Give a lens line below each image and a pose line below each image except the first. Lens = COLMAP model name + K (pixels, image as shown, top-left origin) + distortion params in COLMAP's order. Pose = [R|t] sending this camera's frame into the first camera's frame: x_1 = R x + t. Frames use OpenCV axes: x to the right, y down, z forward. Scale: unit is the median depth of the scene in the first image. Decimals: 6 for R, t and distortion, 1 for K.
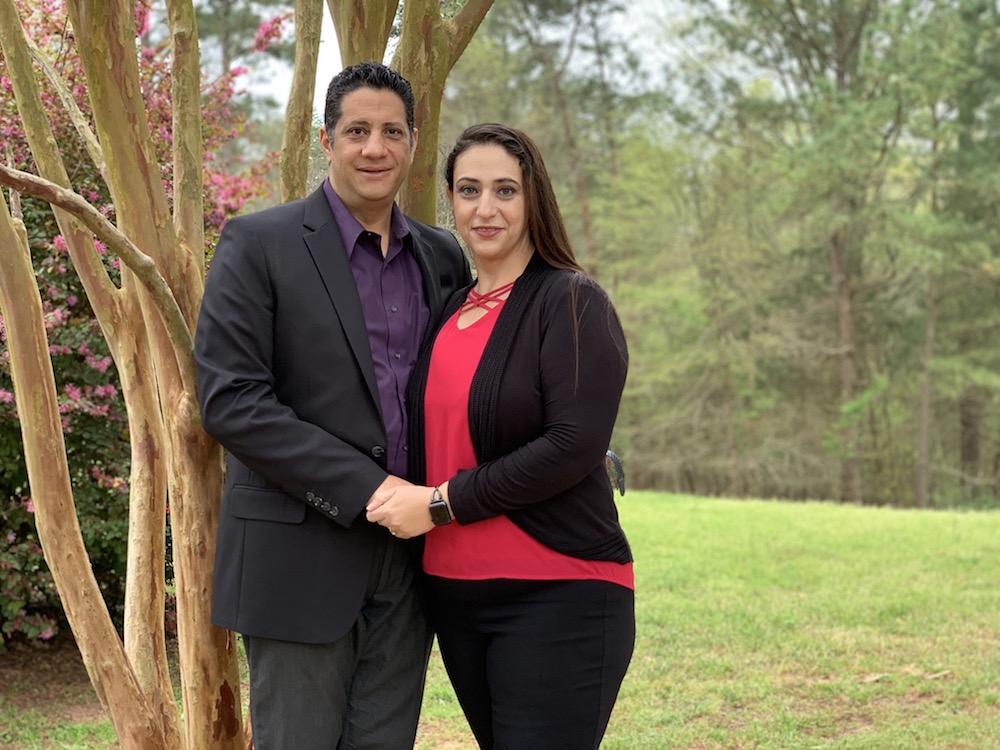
lens RADIAL K [[1495.7, 0, 500.8], [0, 1495.7, 375.2], [0, 0, 1]] dist [-0.008132, 0.000000]
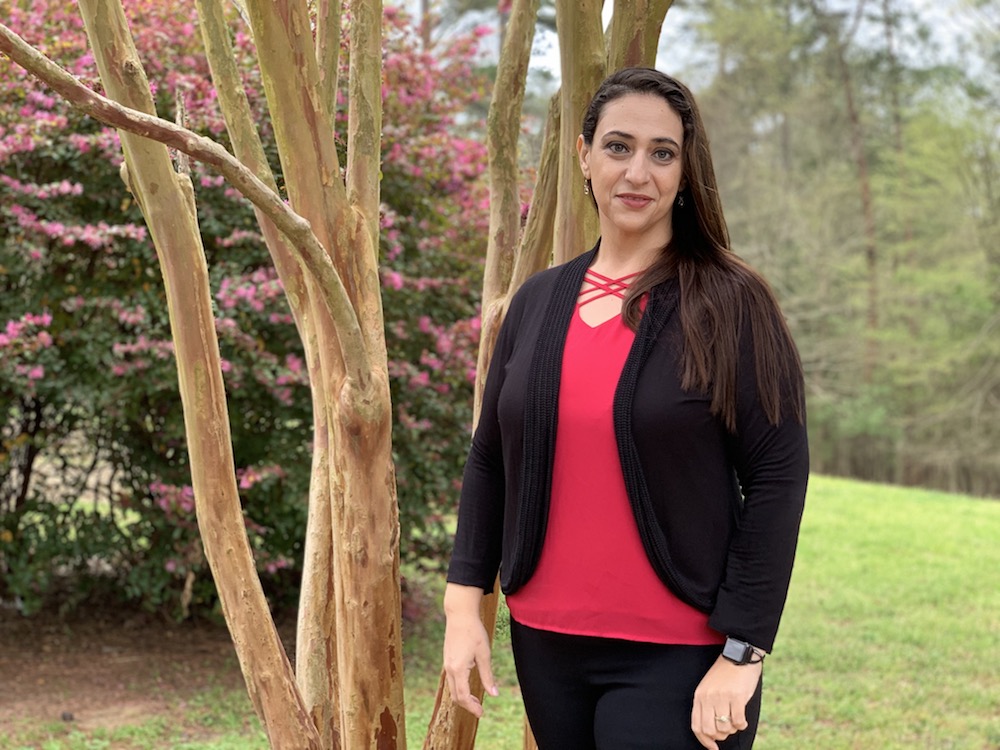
lens RADIAL K [[1495.7, 0, 497.8], [0, 1495.7, 373.1], [0, 0, 1]] dist [-0.008132, 0.000000]
pose [[0.982641, 0.040683, -0.181001, 0.024350], [-0.037977, 0.999109, 0.018392, -0.007721], [0.181588, -0.011199, 0.983311, 0.126859]]
